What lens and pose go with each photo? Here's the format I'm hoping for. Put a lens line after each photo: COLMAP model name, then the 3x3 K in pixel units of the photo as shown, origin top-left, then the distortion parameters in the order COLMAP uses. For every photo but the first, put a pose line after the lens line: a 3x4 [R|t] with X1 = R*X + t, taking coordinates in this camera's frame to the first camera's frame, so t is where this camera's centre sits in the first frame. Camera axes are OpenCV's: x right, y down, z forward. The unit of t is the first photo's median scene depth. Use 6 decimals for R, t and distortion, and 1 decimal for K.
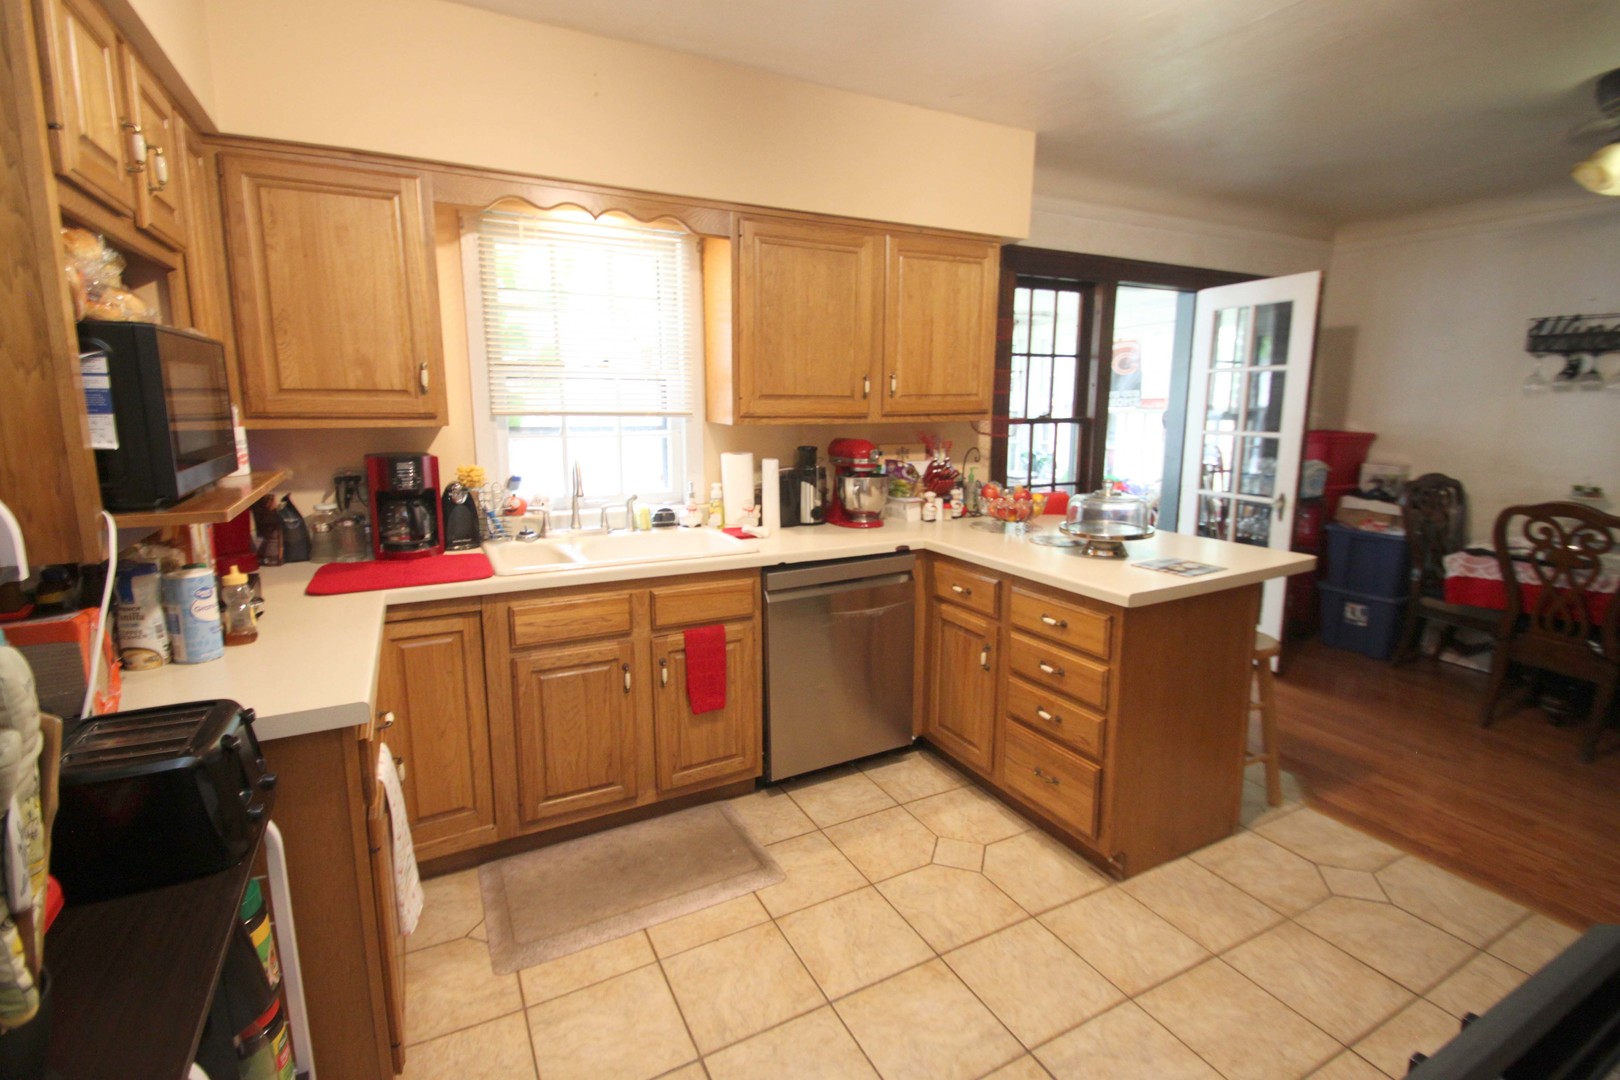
lens RADIAL K [[752.2, 0, 804.7], [0, 752.2, 538.9], [0, 0, 1]] dist [-0.004094, -0.002973]
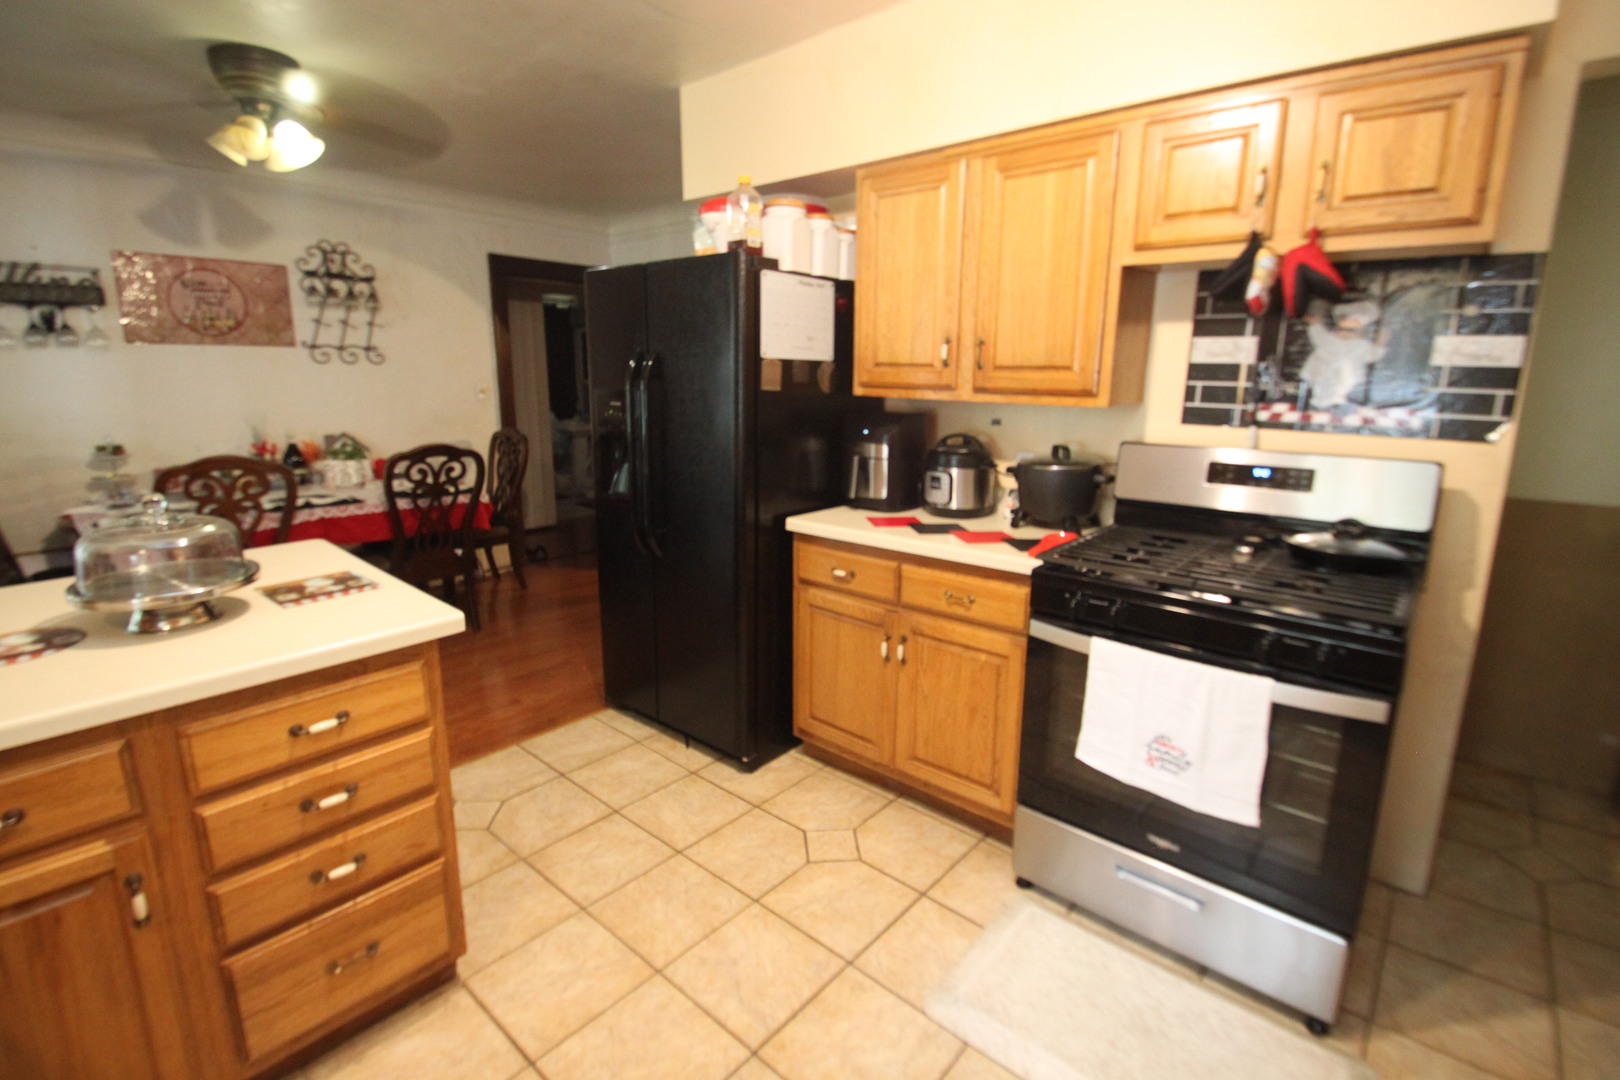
lens RADIAL K [[752.2, 0, 805.6], [0, 752.2, 529.4], [0, 0, 1]] dist [-0.004094, -0.002973]
pose [[-0.377125, -0.200575, 0.904183, -0.305423], [0.153483, 0.949235, 0.274584, -0.134891], [-0.913356, 0.242329, -0.327195, 0.725013]]
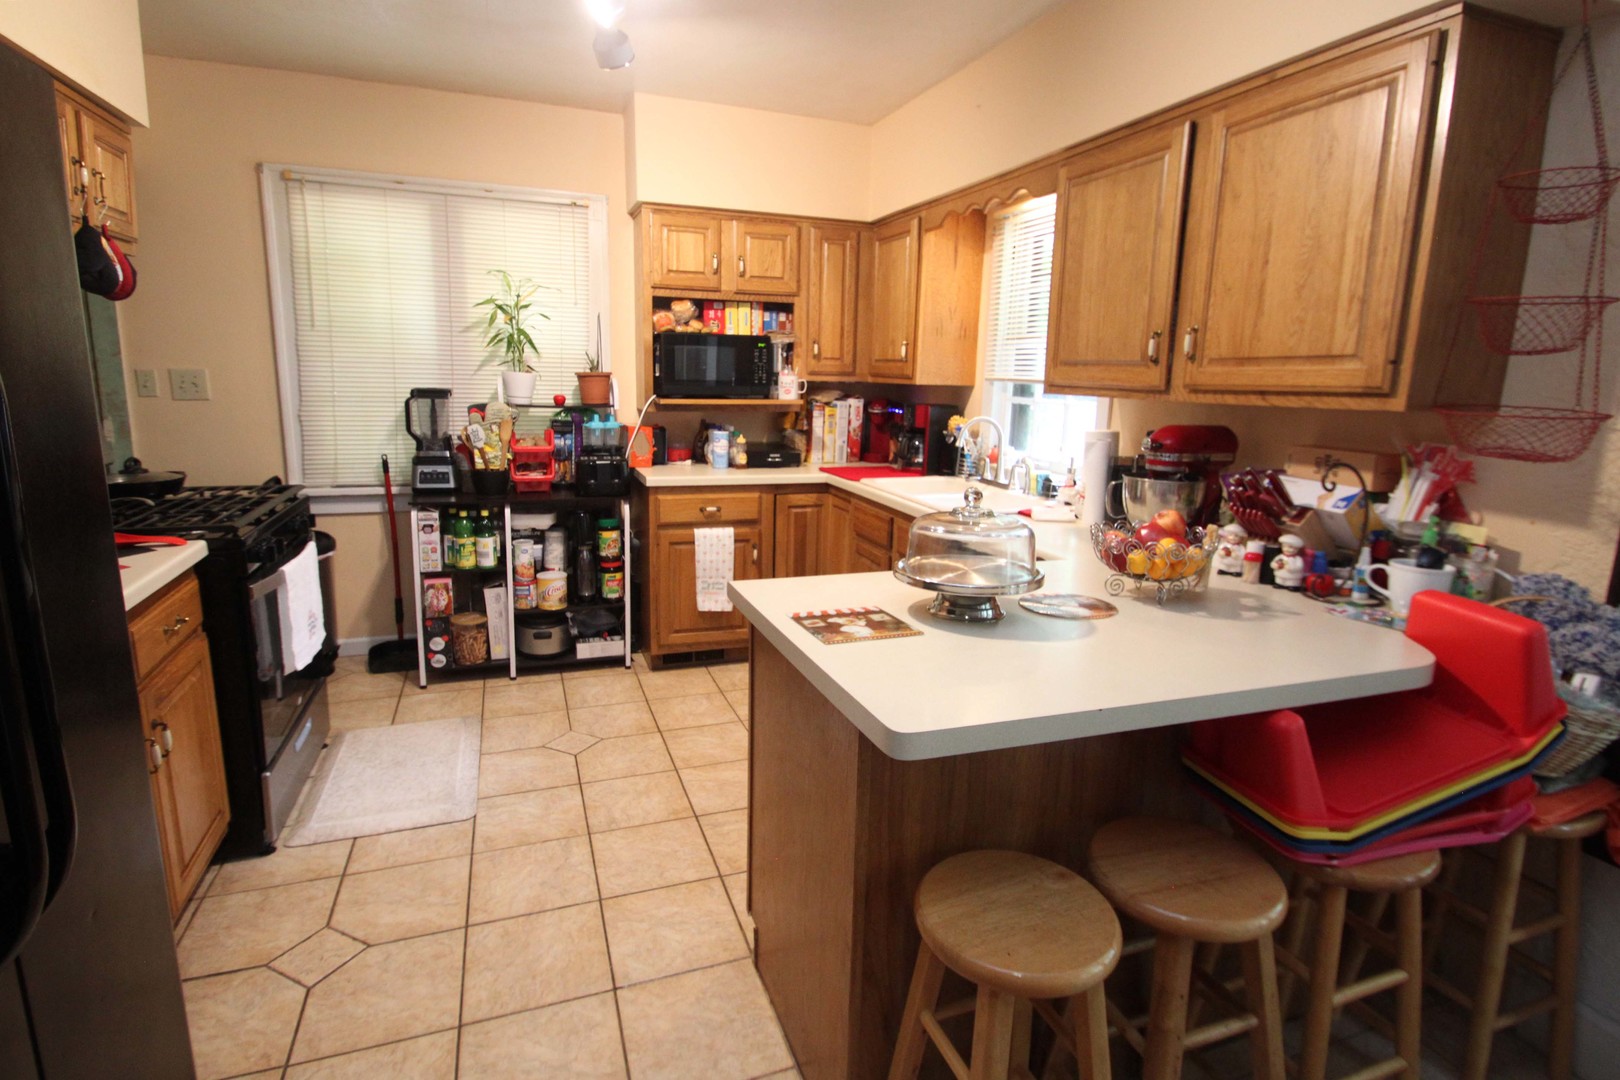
lens RADIAL K [[752.2, 0, 812.6], [0, 752.2, 542.3], [0, 0, 1]] dist [-0.004094, -0.002973]
pose [[-0.094428, 0.216618, -0.971679, 0.985218], [-0.198717, 0.952297, 0.231608, -0.151654], [0.975497, 0.214959, -0.046878, 0.896860]]
